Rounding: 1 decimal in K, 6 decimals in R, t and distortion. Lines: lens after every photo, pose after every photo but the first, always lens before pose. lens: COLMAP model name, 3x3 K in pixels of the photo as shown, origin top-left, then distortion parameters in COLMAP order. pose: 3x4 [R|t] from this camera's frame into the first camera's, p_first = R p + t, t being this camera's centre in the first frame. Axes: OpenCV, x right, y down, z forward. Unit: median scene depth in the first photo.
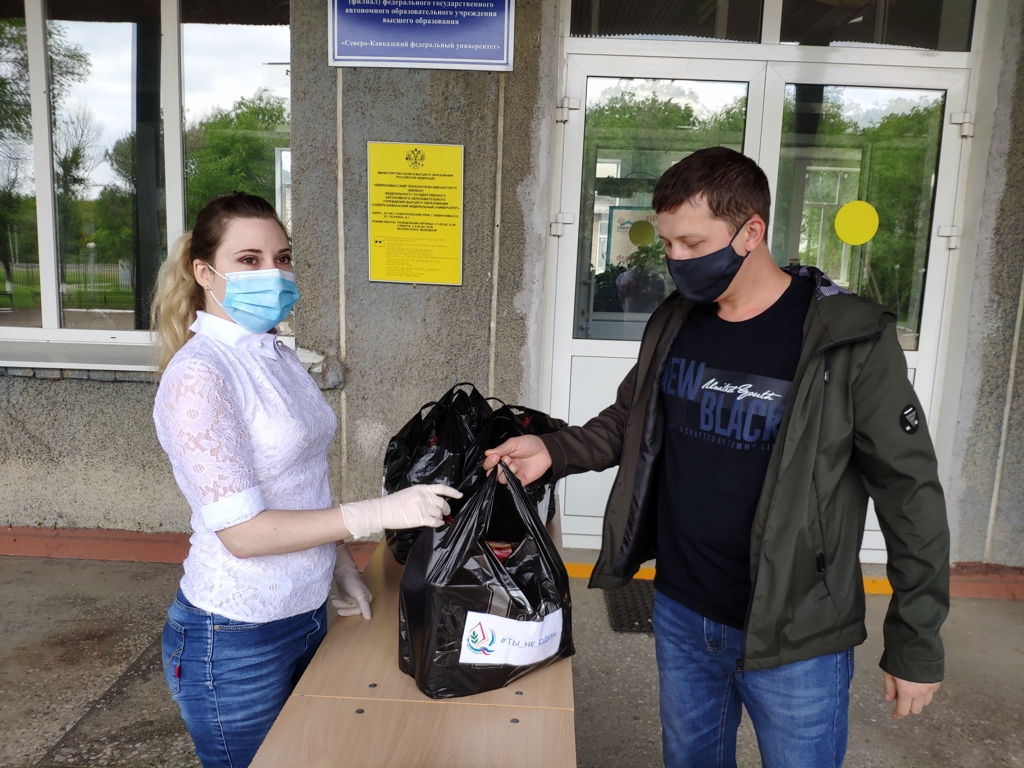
lens RADIAL K [[793.1, 0, 516.2], [0, 793.1, 386.7], [0, 0, 1]] dist [0.009197, -0.032747]
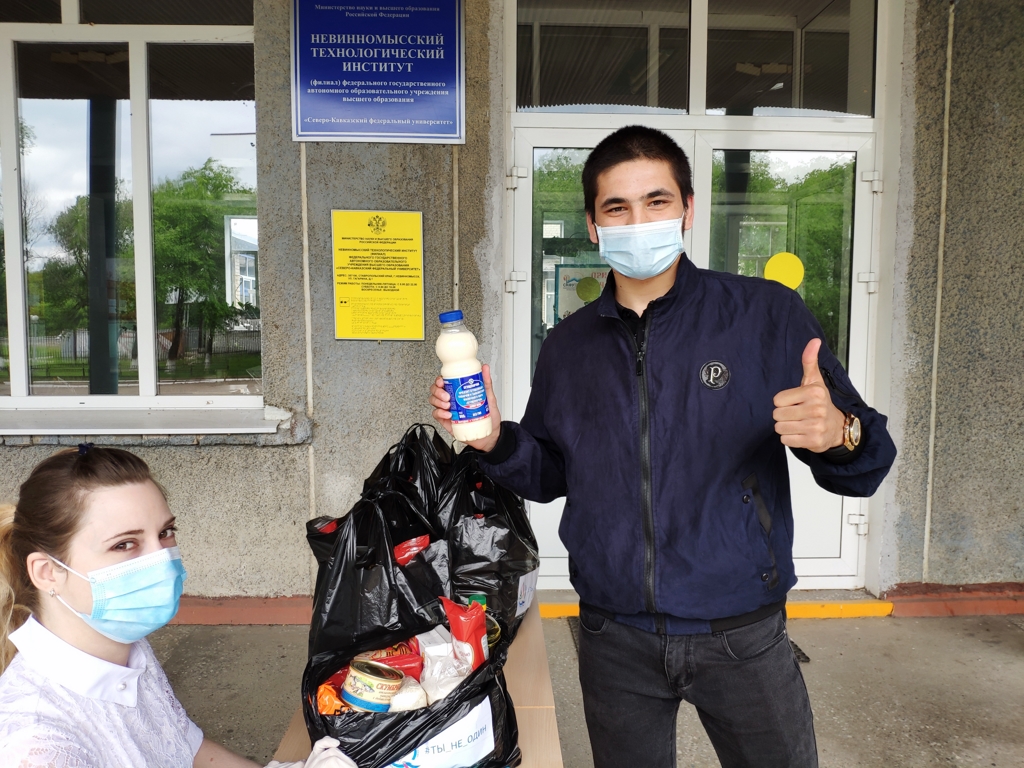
lens RADIAL K [[793.1, 0, 511.5], [0, 793.1, 382.4], [0, 0, 1]] dist [0.009197, -0.032747]
pose [[0.997725, -0.035594, 0.057252, -0.014356], [0.039958, 0.996232, -0.076978, 0.013872], [-0.054296, 0.079091, 0.995388, -0.056318]]
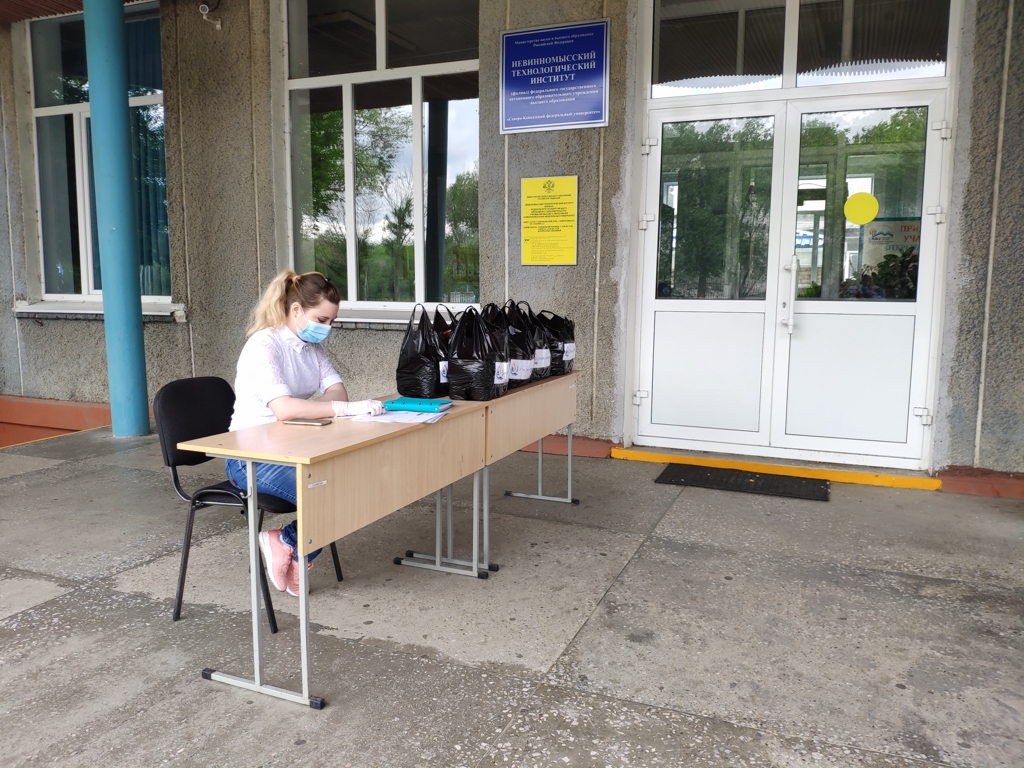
lens RADIAL K [[793.1, 0, 509.8], [0, 793.1, 381.2], [0, 0, 1]] dist [0.009197, -0.032747]
pose [[0.931169, 0.012822, -0.364362, 0.373299], [-0.028463, 0.998888, -0.037590, 0.159710], [0.363475, 0.045373, 0.930498, -0.476306]]
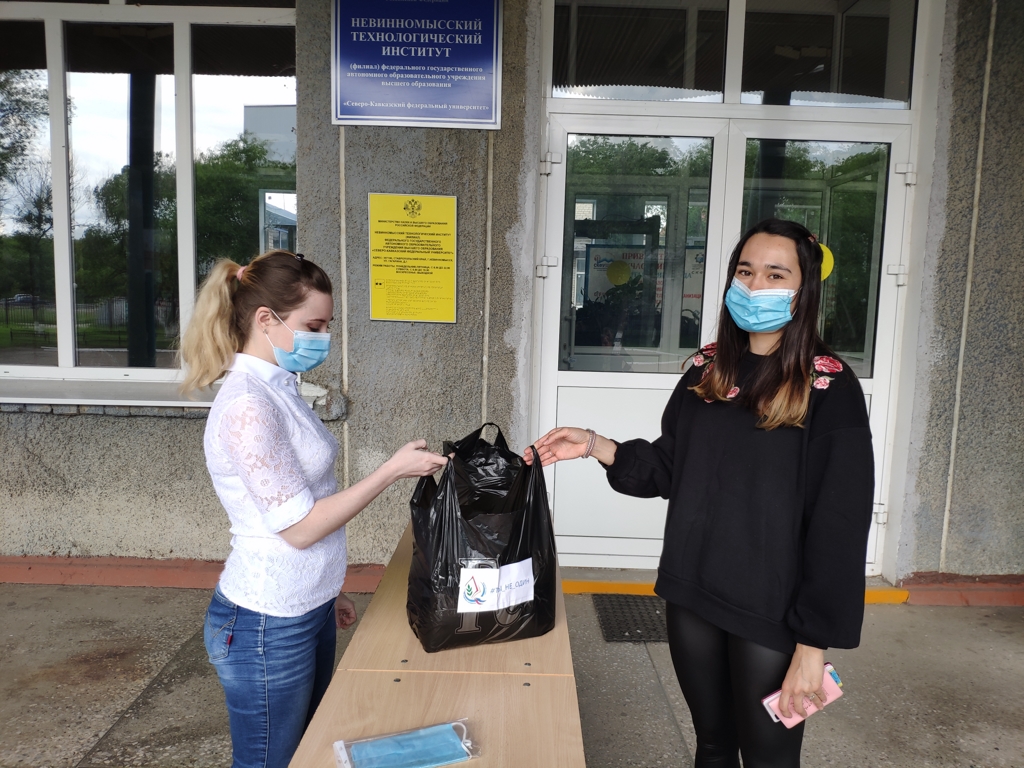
lens RADIAL K [[793.1, 0, 514.9], [0, 793.1, 390.3], [0, 0, 1]] dist [0.009197, -0.032747]
pose [[0.999585, -0.012380, 0.026023, -0.016998], [0.013395, 0.999142, -0.039197, 0.008035], [-0.025516, 0.039529, 0.998893, -0.083578]]
